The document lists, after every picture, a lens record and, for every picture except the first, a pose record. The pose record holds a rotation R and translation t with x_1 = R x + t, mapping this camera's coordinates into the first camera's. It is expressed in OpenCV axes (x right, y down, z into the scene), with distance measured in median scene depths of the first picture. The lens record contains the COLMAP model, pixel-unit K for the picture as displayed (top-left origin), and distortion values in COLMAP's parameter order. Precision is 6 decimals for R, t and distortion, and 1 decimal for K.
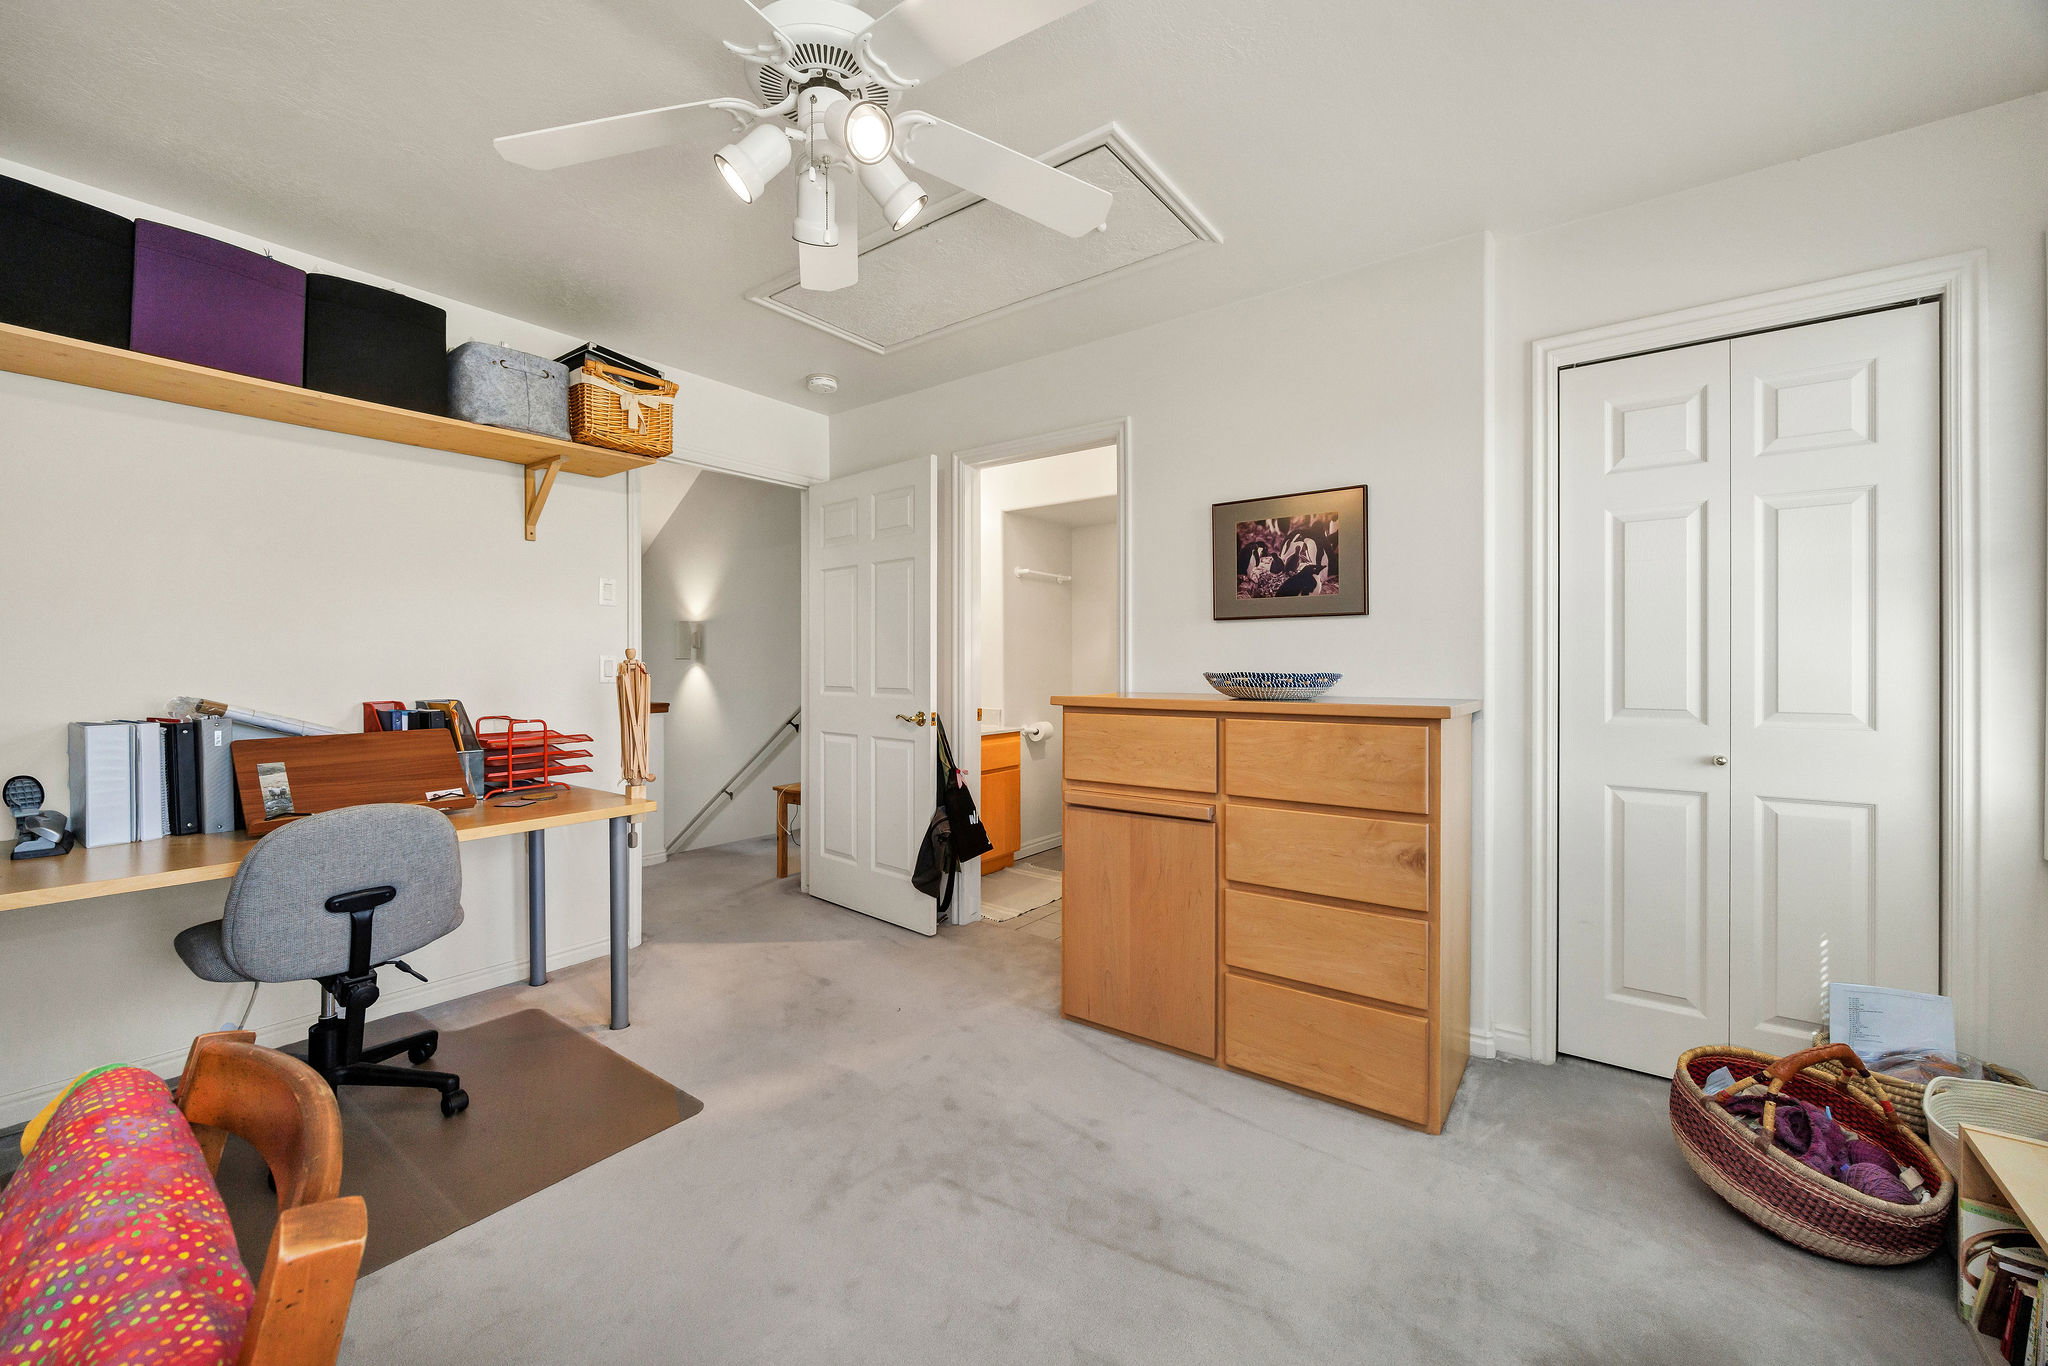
lens RADIAL K [[794.2, 0, 1025.5], [0, 794.2, 669.3], [0, 0, 1]] dist [-0.001718, -0.000260]
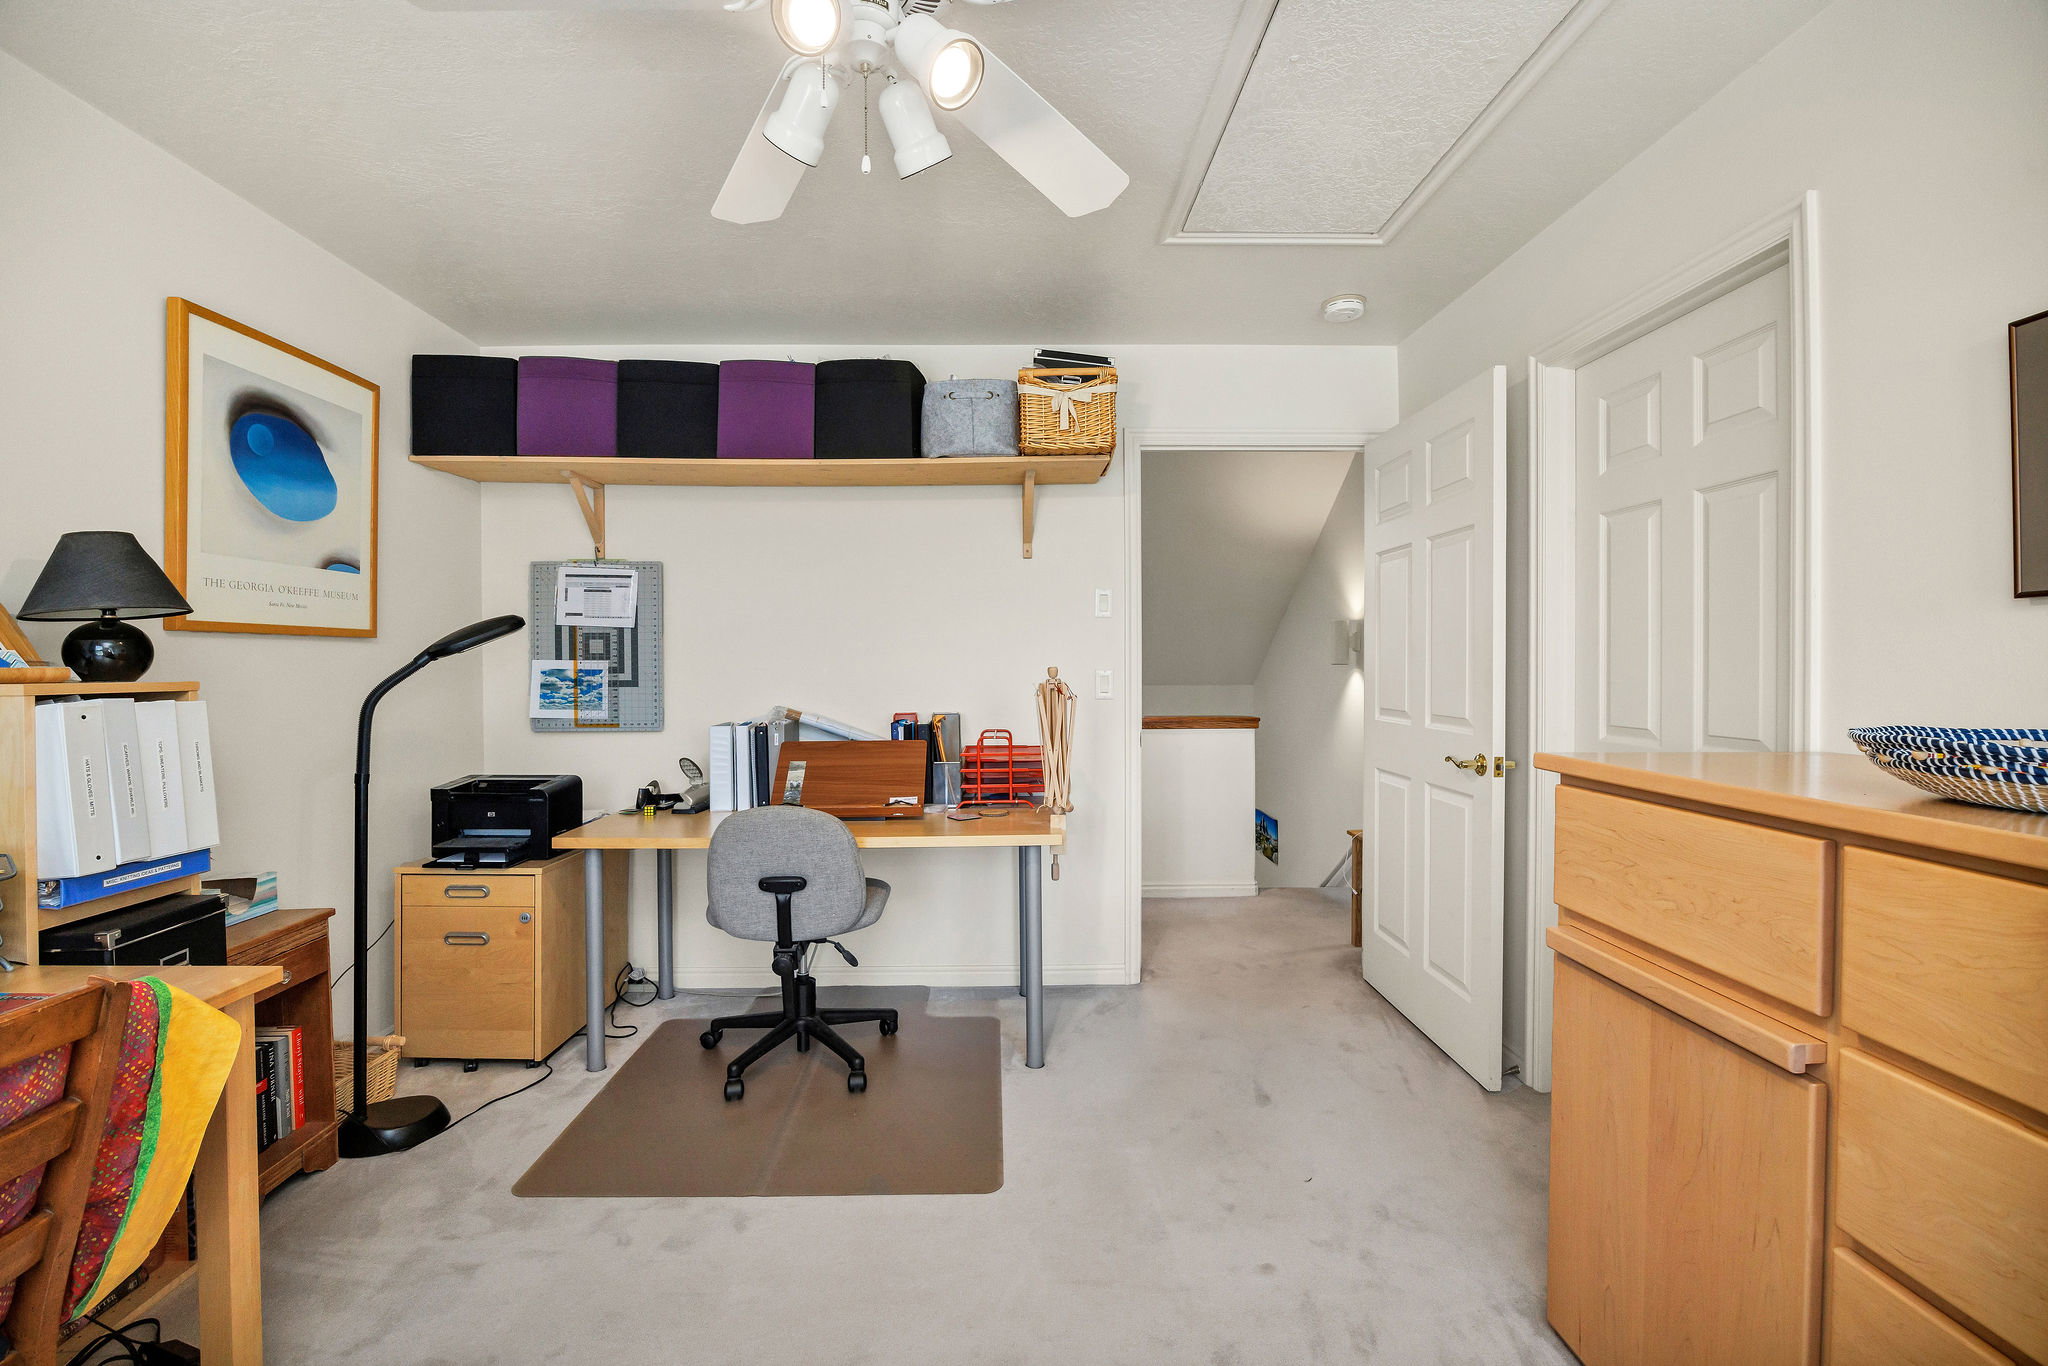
lens RADIAL K [[888.2, 0, 1021.9], [0, 888.2, 677.5], [0, 0, 1]] dist [-0.017387, 0.000551]
pose [[0.613605, 0.011851, -0.789524, 0.306302], [-0.002205, 0.999909, 0.013295, -0.027993], [0.789610, -0.006417, 0.613576, 0.333573]]
